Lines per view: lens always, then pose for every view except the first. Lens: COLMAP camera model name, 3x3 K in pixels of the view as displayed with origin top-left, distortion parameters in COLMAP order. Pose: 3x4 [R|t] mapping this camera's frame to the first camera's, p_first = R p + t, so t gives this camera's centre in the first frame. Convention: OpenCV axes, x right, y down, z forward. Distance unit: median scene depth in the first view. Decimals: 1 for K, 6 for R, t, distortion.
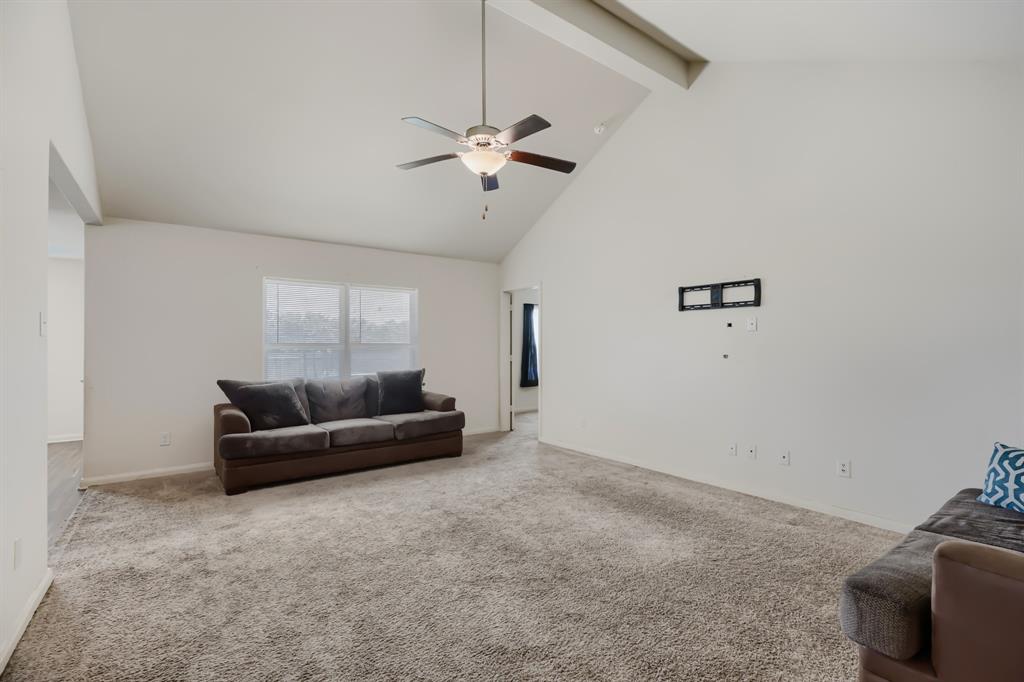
lens RADIAL K [[464.5, 0, 520.5], [0, 464.5, 343.6], [0, 0, 1]] dist [0.000078, -0.000961]
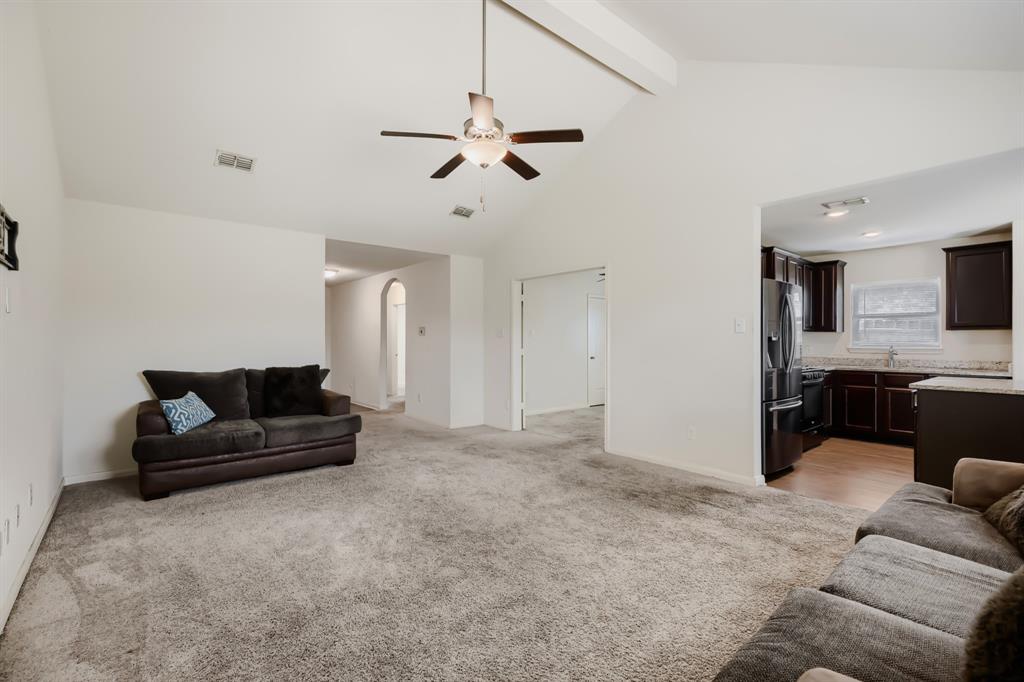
lens RADIAL K [[464.5, 0, 514.4], [0, 464.5, 340.6], [0, 0, 1]] dist [0.000078, -0.000961]
pose [[-0.998351, 0.008136, -0.056819, -0.068226], [0.008406, 0.999955, -0.004503, 0.012251], [0.056780, -0.004973, -0.998374, 1.450707]]
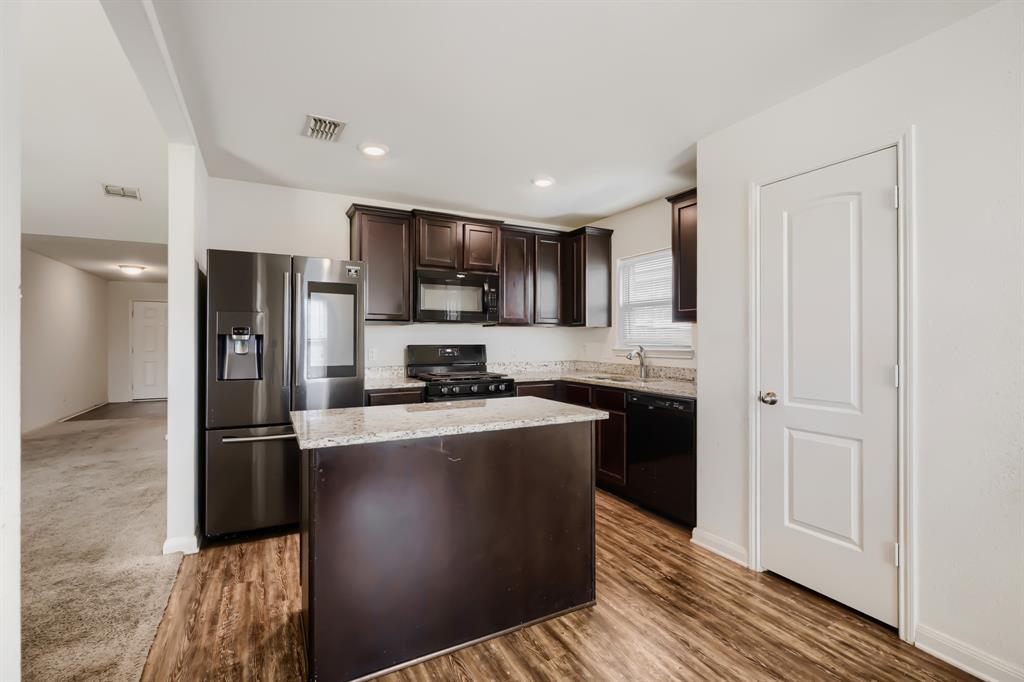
lens RADIAL K [[464.5, 0, 515.1], [0, 464.5, 338.3], [0, 0, 1]] dist [0.000078, -0.000961]
pose [[-0.989158, 0.011041, 0.146437, -1.138168], [0.009458, 0.999889, -0.011503, 0.022987], [-0.146548, -0.009993, -0.989153, 1.115820]]
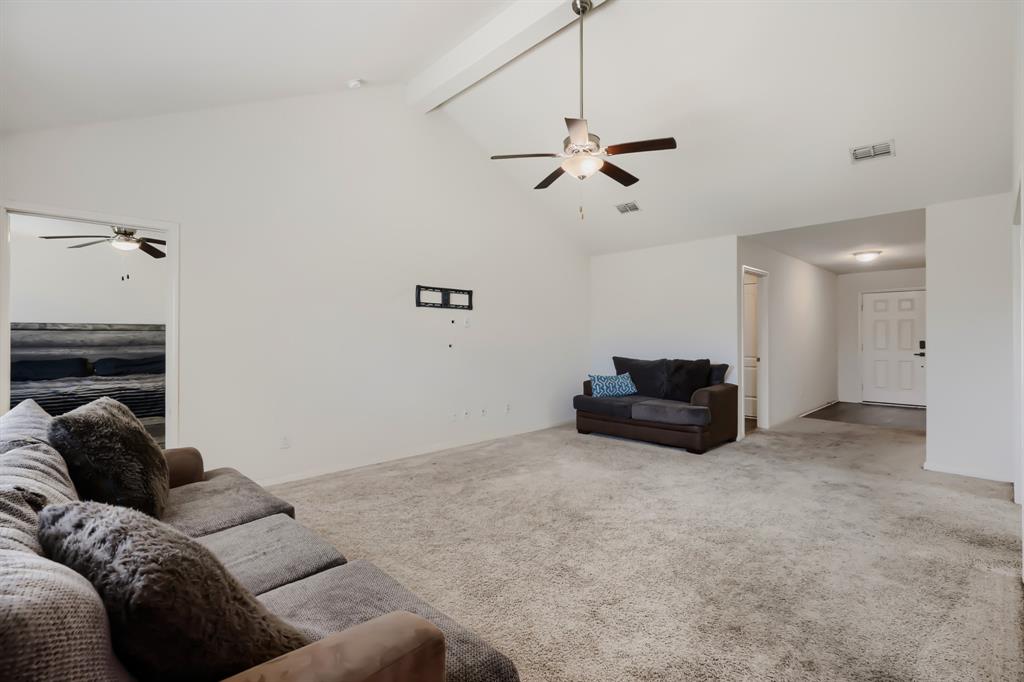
lens RADIAL K [[464.5, 0, 515.5], [0, 464.5, 337.2], [0, 0, 1]] dist [0.000078, -0.000961]
pose [[-0.120362, 0.009917, 0.992681, -0.829805], [-0.000995, 0.999948, -0.010110, 0.016117], [-0.992730, -0.002204, -0.120346, 0.934132]]
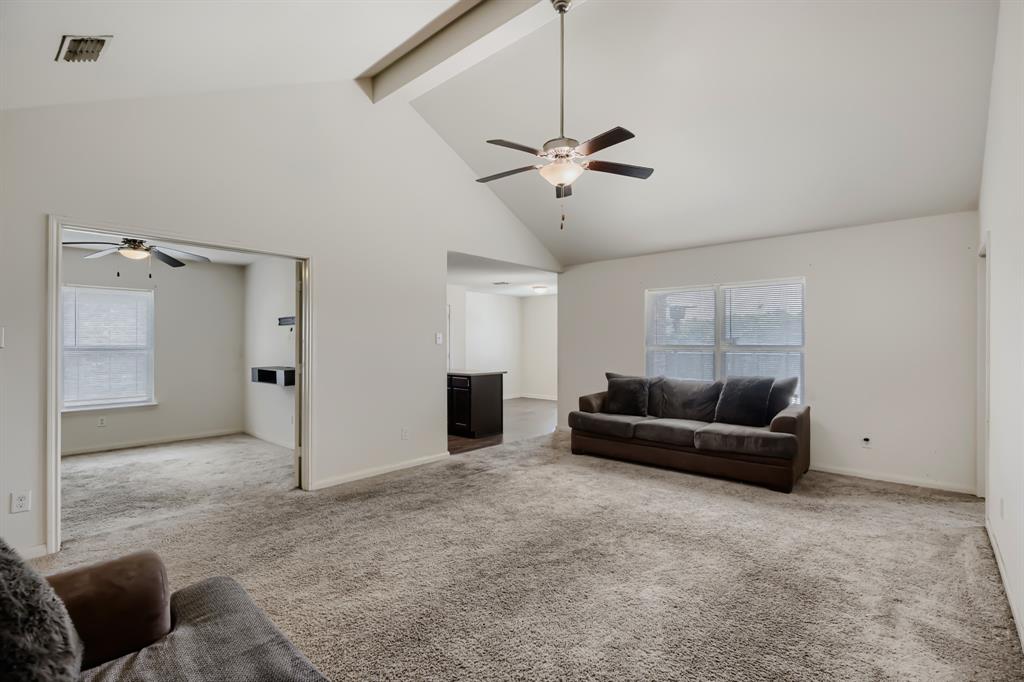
lens RADIAL K [[464.5, 0, 508.7], [0, 464.5, 342.0], [0, 0, 1]] dist [0.000078, -0.000961]
pose [[0.197143, -0.000282, -0.980375, 0.657174], [0.004581, 0.999989, 0.000634, -0.012773], [0.980364, -0.004616, 0.197142, 0.492287]]
